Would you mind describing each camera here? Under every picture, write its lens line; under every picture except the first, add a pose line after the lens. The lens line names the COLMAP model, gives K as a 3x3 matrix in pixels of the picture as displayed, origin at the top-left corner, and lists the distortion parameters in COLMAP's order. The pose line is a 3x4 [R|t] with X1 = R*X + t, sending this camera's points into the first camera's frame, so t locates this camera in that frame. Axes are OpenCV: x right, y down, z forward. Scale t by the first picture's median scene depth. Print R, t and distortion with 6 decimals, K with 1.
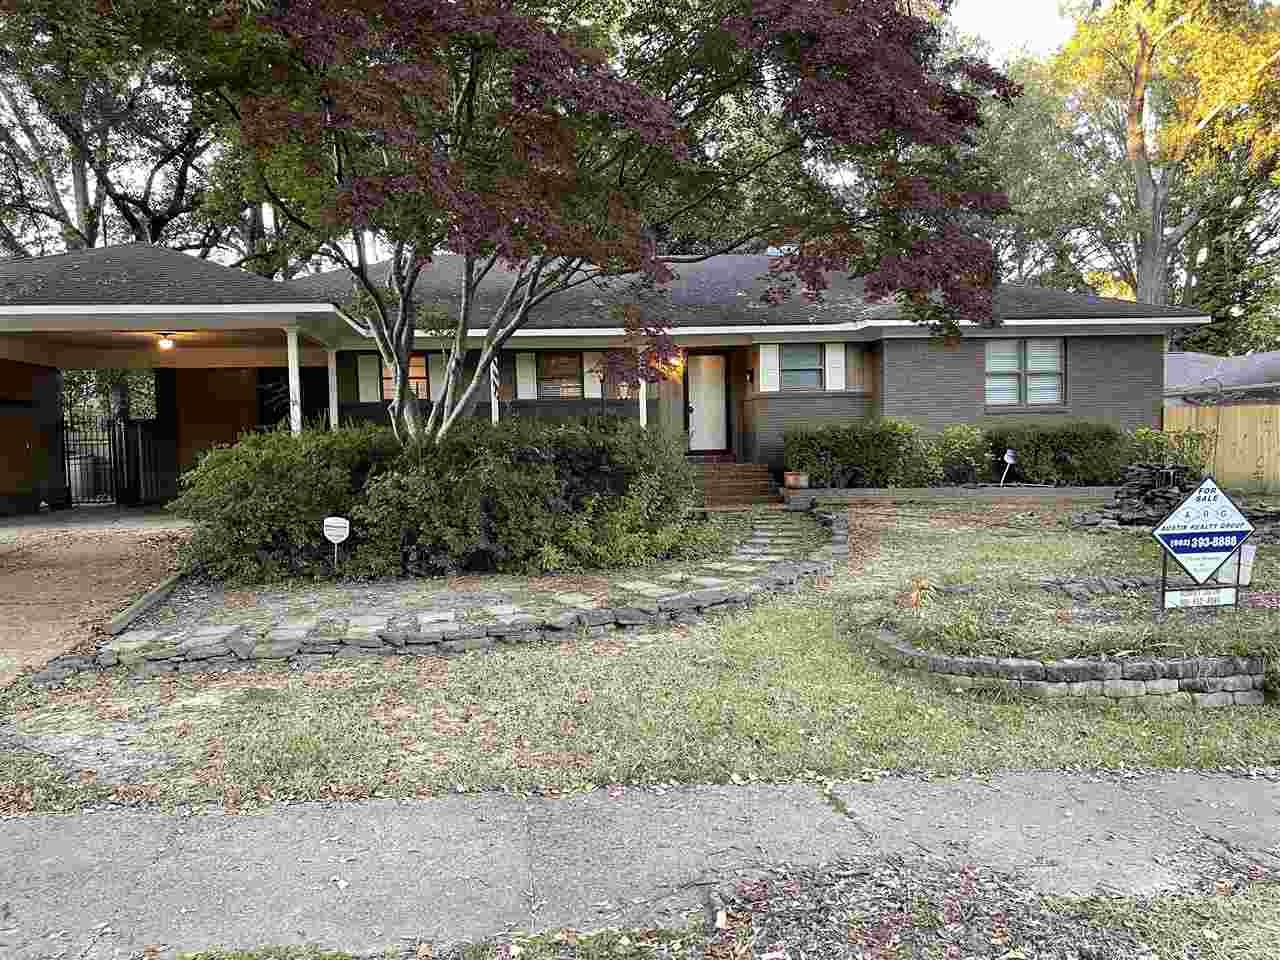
lens RADIAL K [[961.9, 0, 639.7], [0, 961.9, 480.0], [0, 0, 1]] dist [0.041967, -0.014162]
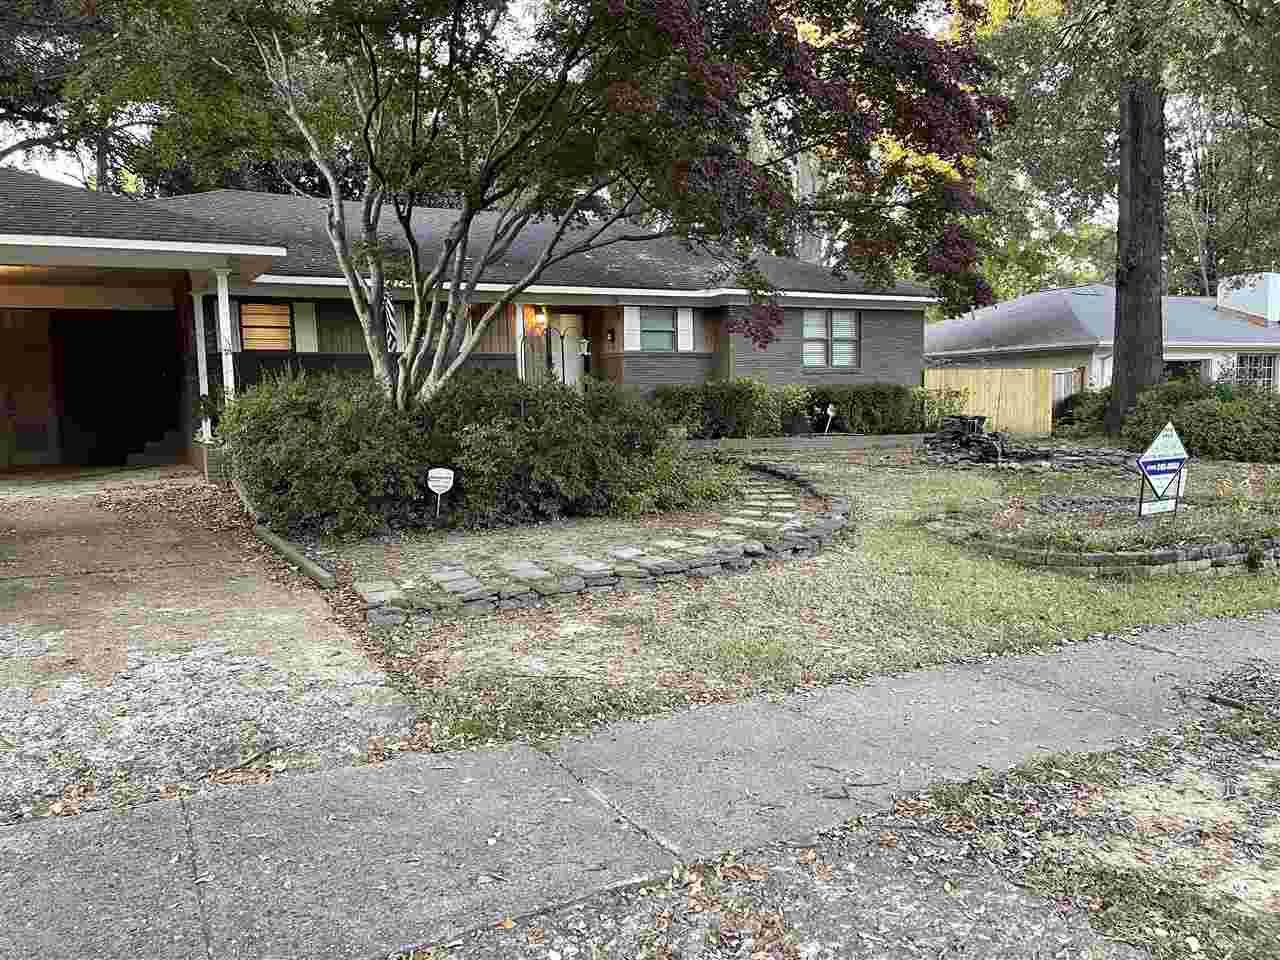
lens RADIAL K [[961.9, 0, 642.3], [0, 961.9, 481.6], [0, 0, 1]] dist [0.041967, -0.014162]
pose [[0.927995, -0.028799, 0.371478, -0.399672], [0.011948, 0.998796, 0.047583, 0.005702], [-0.372401, -0.039718, 0.927222, -0.013028]]
